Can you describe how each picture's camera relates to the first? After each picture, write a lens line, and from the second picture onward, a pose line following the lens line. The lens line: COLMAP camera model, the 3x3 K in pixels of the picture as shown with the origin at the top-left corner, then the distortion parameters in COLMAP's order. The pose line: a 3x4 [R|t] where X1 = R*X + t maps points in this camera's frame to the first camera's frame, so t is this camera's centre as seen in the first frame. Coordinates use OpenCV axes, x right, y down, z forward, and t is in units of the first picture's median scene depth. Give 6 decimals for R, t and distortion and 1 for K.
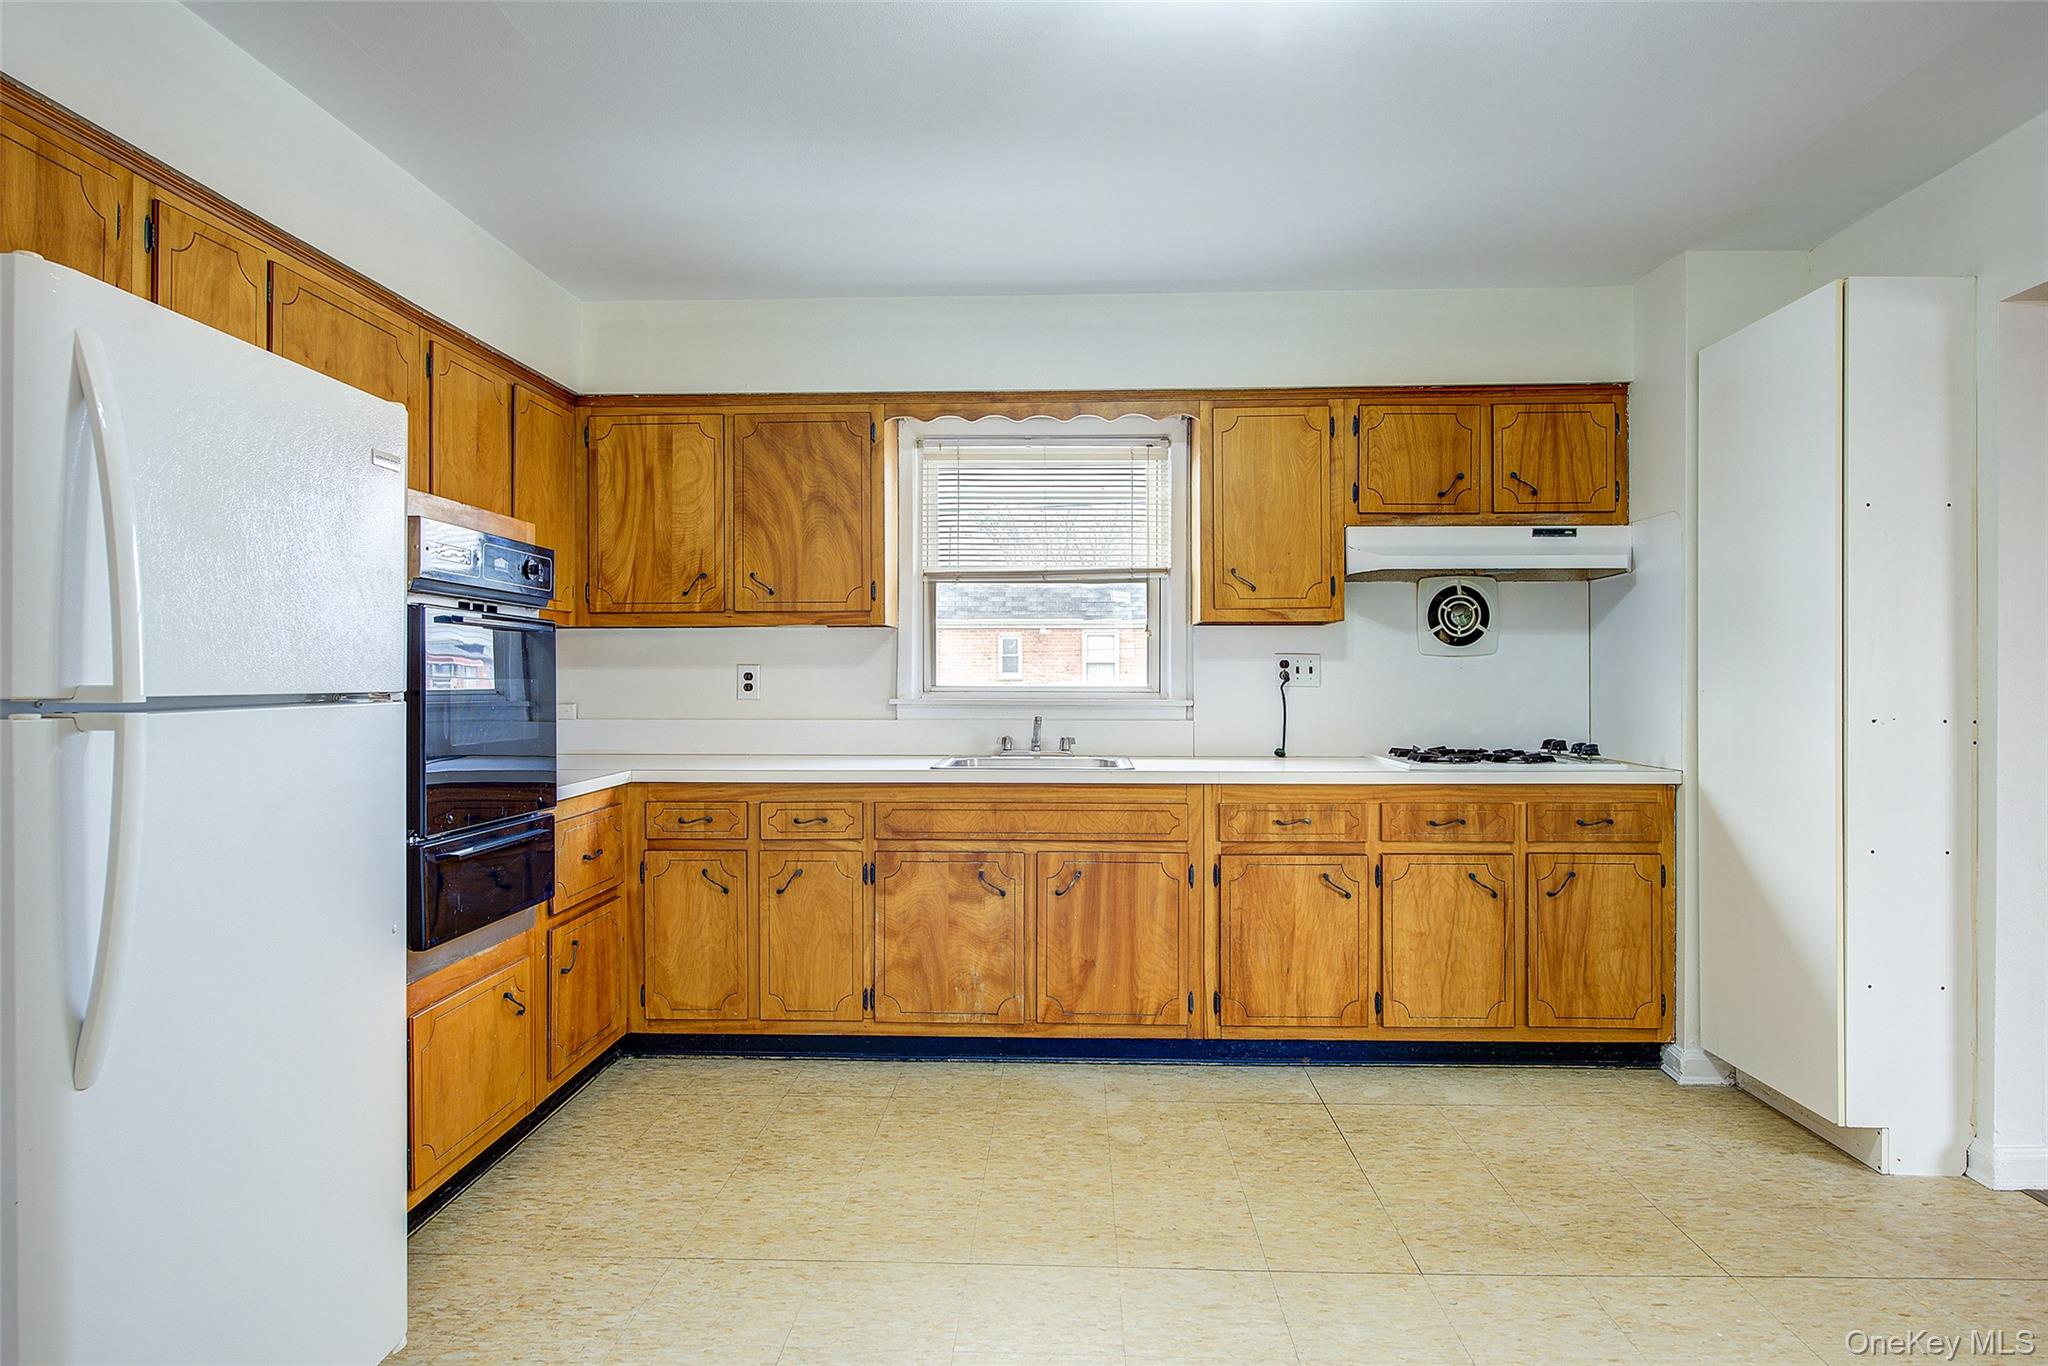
lens RADIAL K [[1164.8, 0, 1024.0], [0, 1164.8, 683.0], [0, 0, 1]] dist [-0.002154, -0.000175]
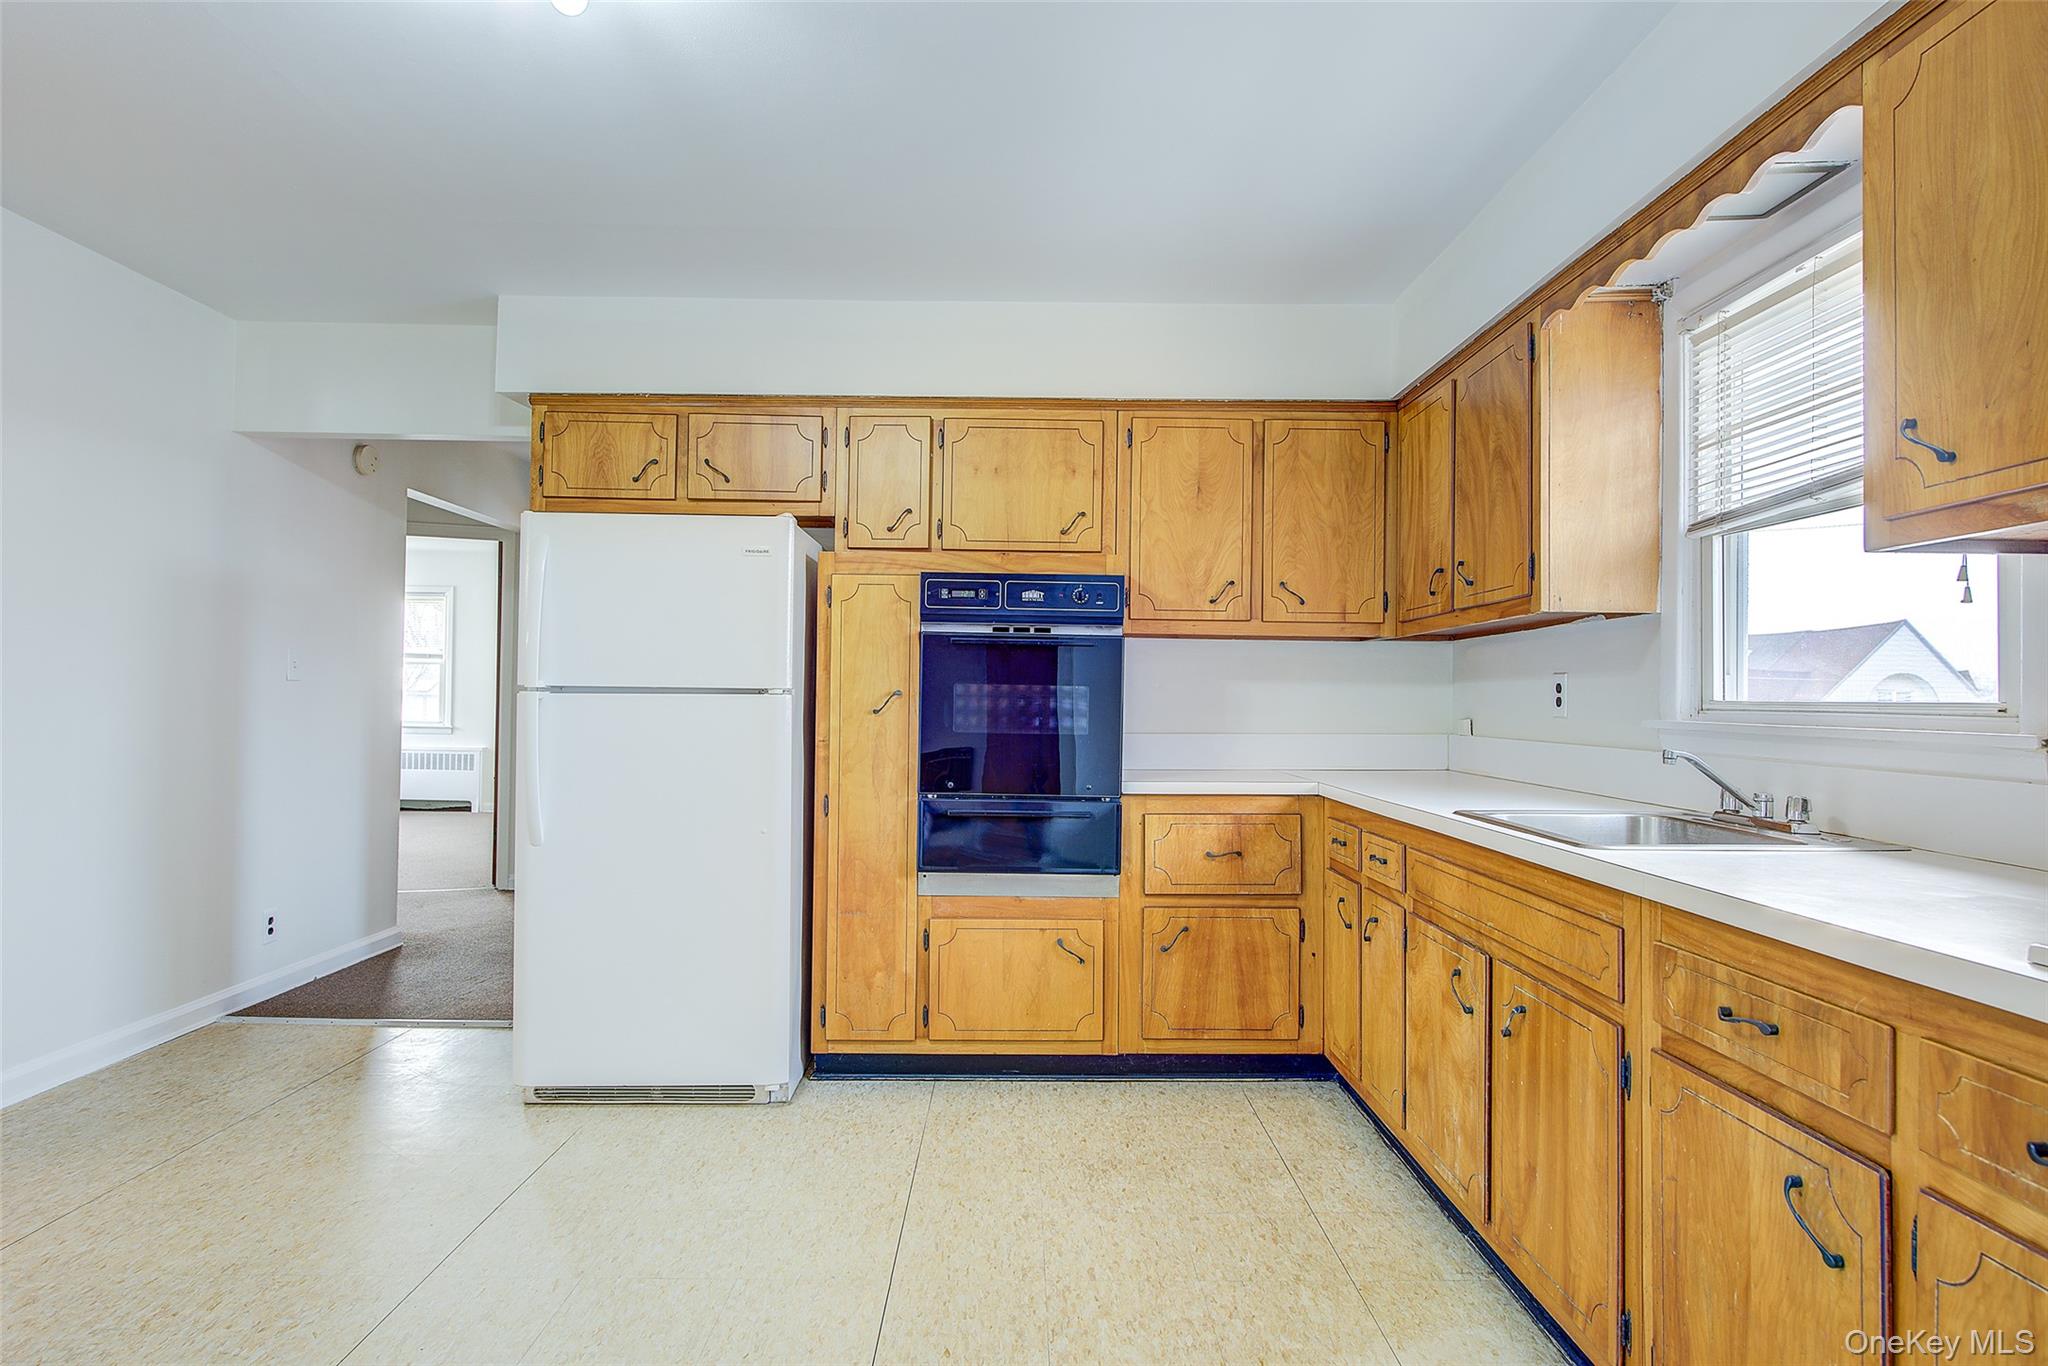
lens RADIAL K [[1162.1, 0, 1024.0], [0, 1162.1, 683.0], [0, 0, 1]] dist [0.001881, 0.000326]
pose [[0.047528, -0.012405, -0.998793, 0.635037], [-0.017448, 0.999760, -0.013248, 0.008950], [0.998717, 0.018057, 0.047301, 0.720138]]
